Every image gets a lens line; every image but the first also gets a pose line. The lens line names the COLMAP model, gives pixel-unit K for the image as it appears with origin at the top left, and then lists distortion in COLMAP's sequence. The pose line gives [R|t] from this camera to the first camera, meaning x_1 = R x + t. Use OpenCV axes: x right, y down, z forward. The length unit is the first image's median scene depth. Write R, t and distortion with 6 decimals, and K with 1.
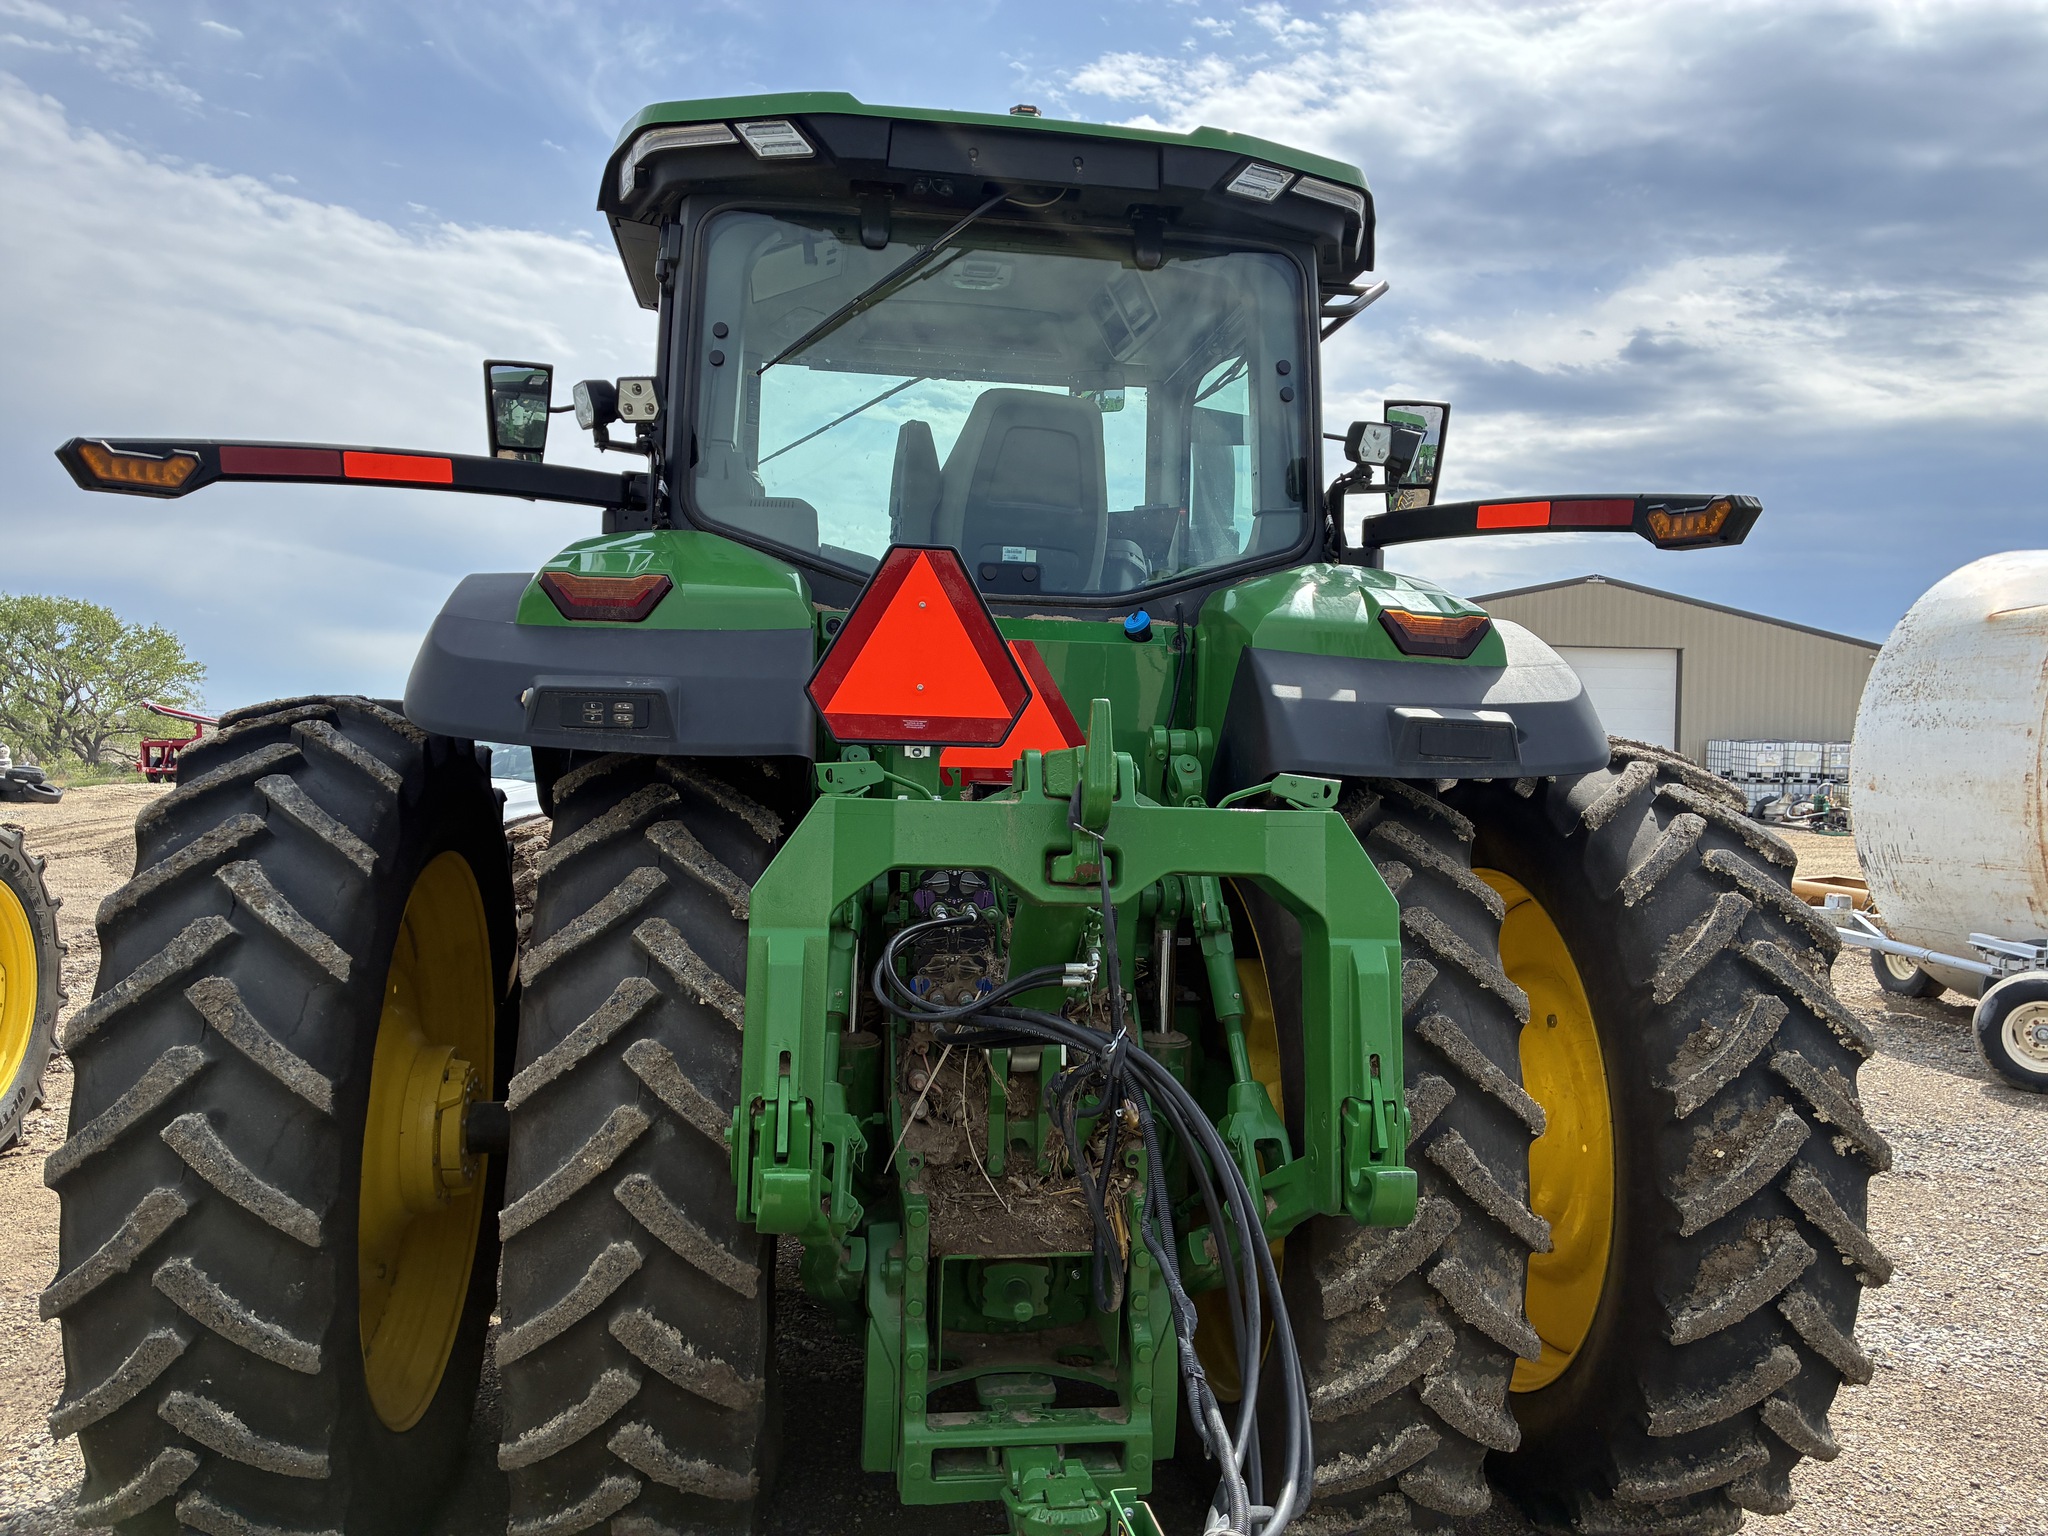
lens RADIAL K [[1563.2, 0, 1024.0], [0, 1563.2, 768.0], [0, 0, 1]] dist [0.048945, -0.079351]
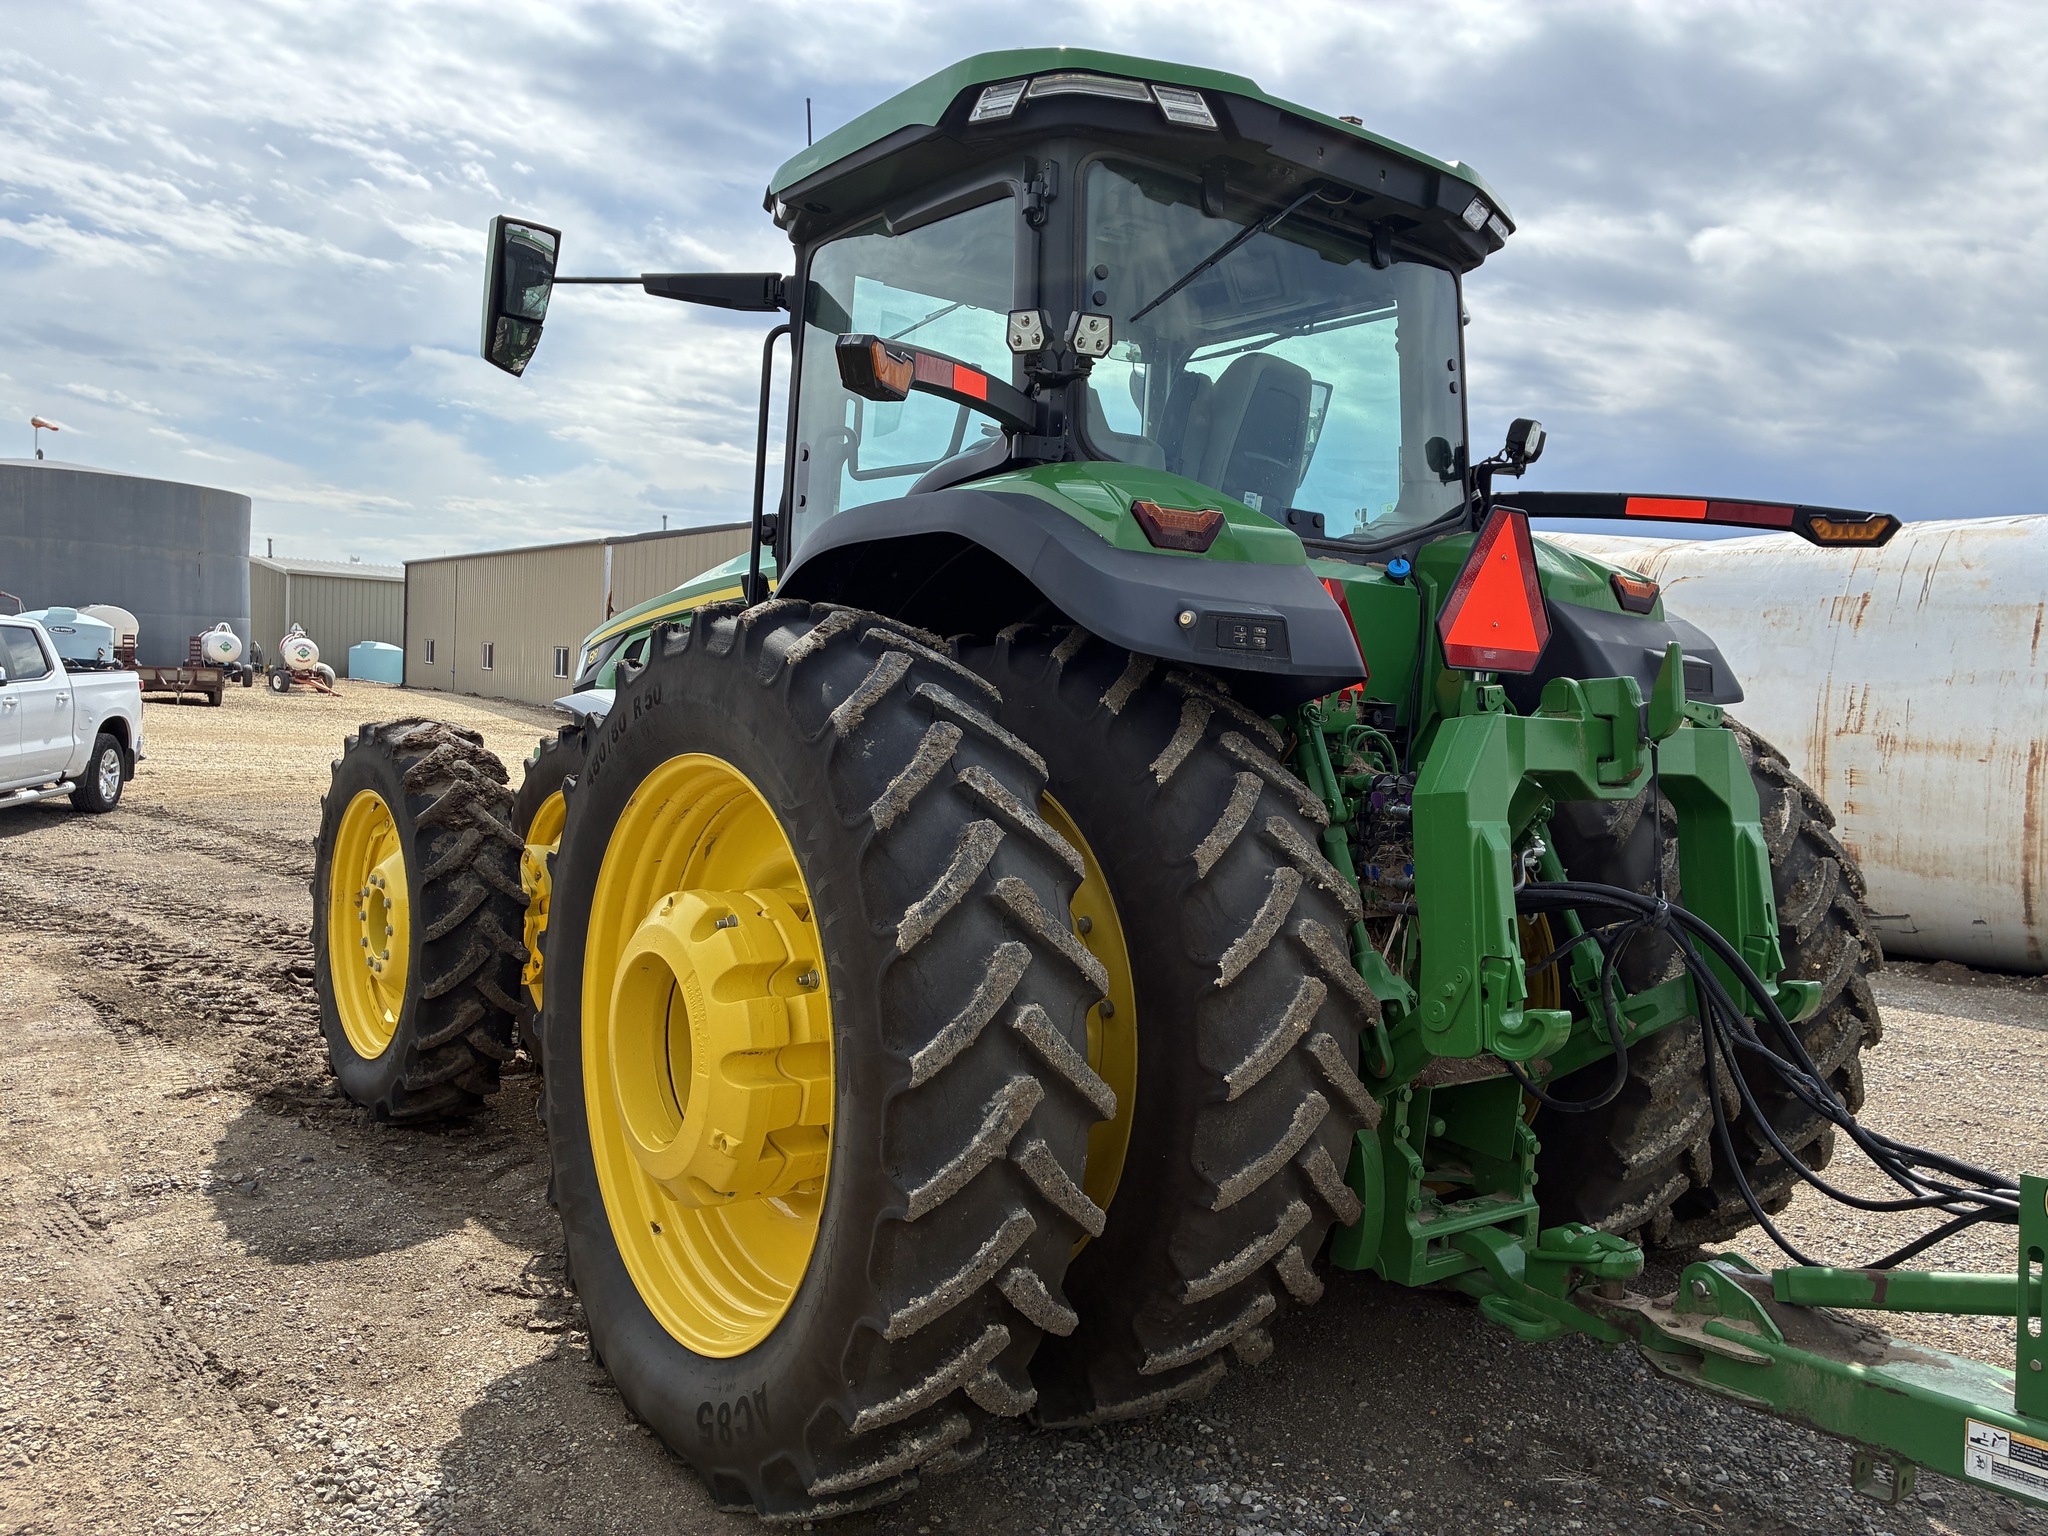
lens RADIAL K [[1614.6, 0, 1024.0], [0, 1614.6, 768.0], [0, 0, 1]] dist [0.020270, 0.000971]
pose [[0.872857, -0.002907, 0.487967, -0.744196], [-0.022903, 0.998636, 0.046918, 0.006830], [-0.487438, -0.052128, 0.871600, 0.047797]]
